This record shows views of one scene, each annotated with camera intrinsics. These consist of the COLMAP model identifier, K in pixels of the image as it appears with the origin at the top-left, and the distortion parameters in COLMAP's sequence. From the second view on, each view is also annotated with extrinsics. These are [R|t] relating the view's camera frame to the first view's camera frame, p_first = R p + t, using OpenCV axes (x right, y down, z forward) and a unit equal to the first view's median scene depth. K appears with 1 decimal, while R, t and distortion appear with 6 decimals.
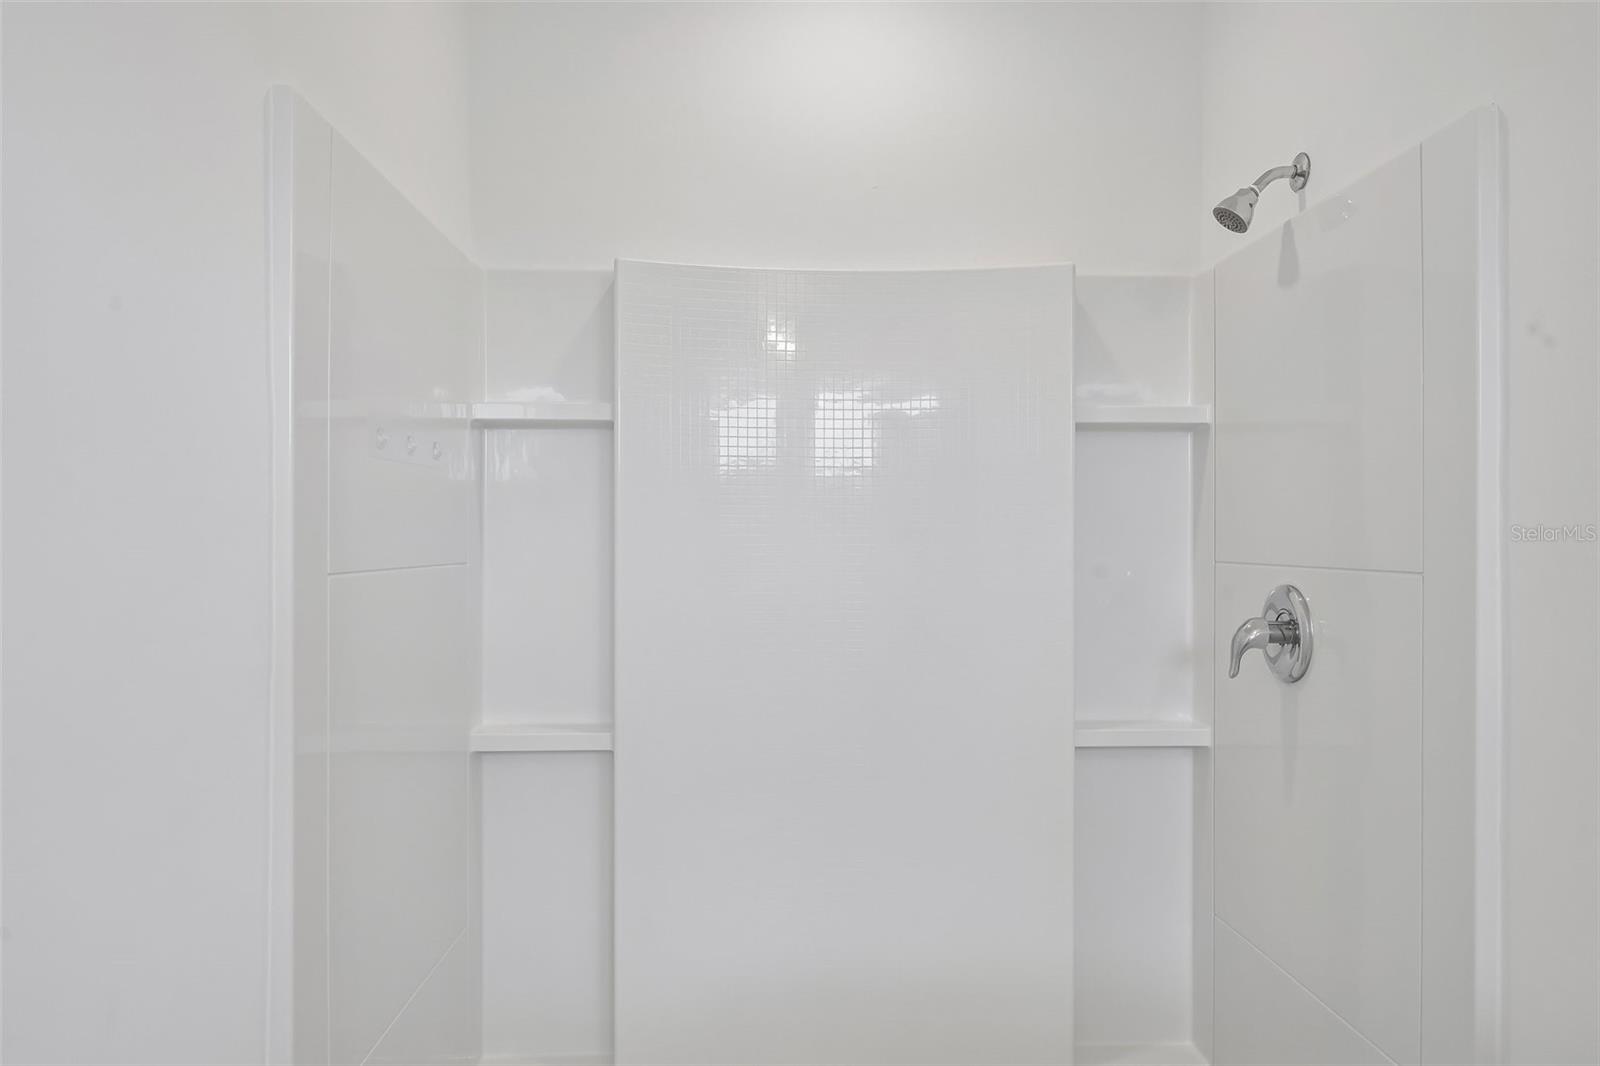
lens RADIAL K [[1063.8, 0, 800.8], [0, 1063.8, 534.7], [0, 0, 1]] dist [-0.007884, -0.003351]
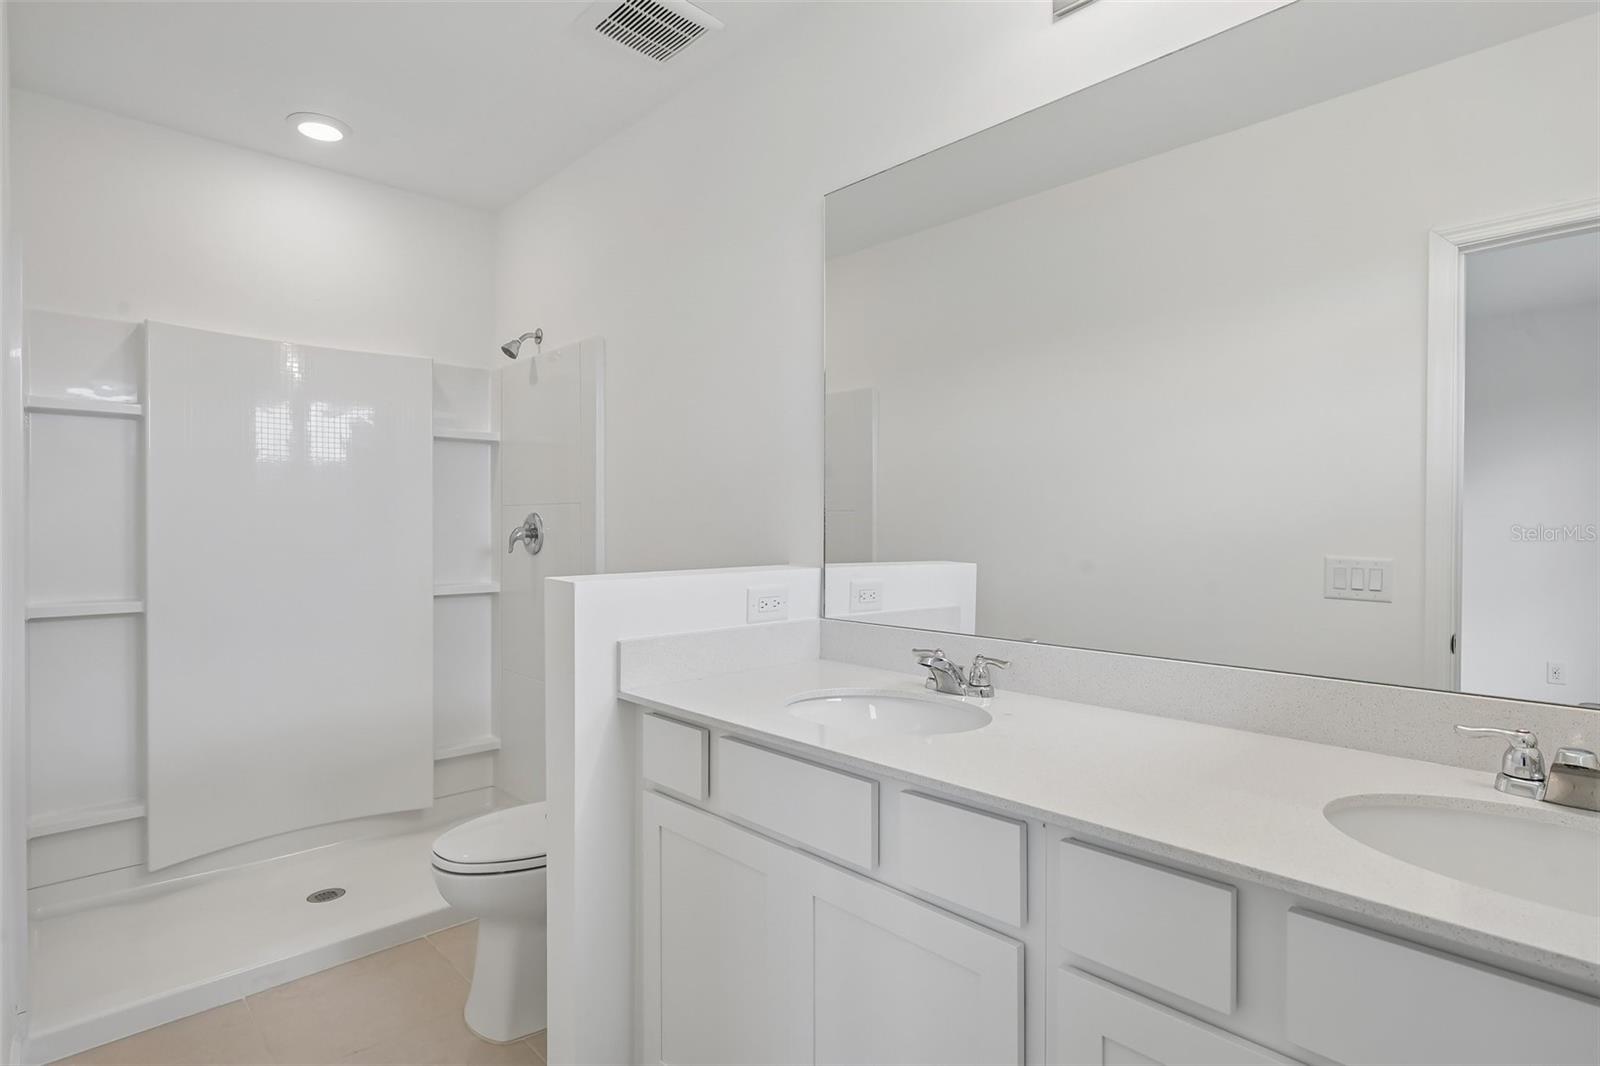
lens RADIAL K [[811.9, 0, 803.0], [0, 811.9, 530.1], [0, 0, 1]] dist [-0.000819, -0.000548]
pose [[0.744655, -0.002972, 0.667443, -0.278419], [-0.001884, 0.999977, 0.006554, 0.069468], [-0.667447, -0.006138, 0.744632, -0.693553]]
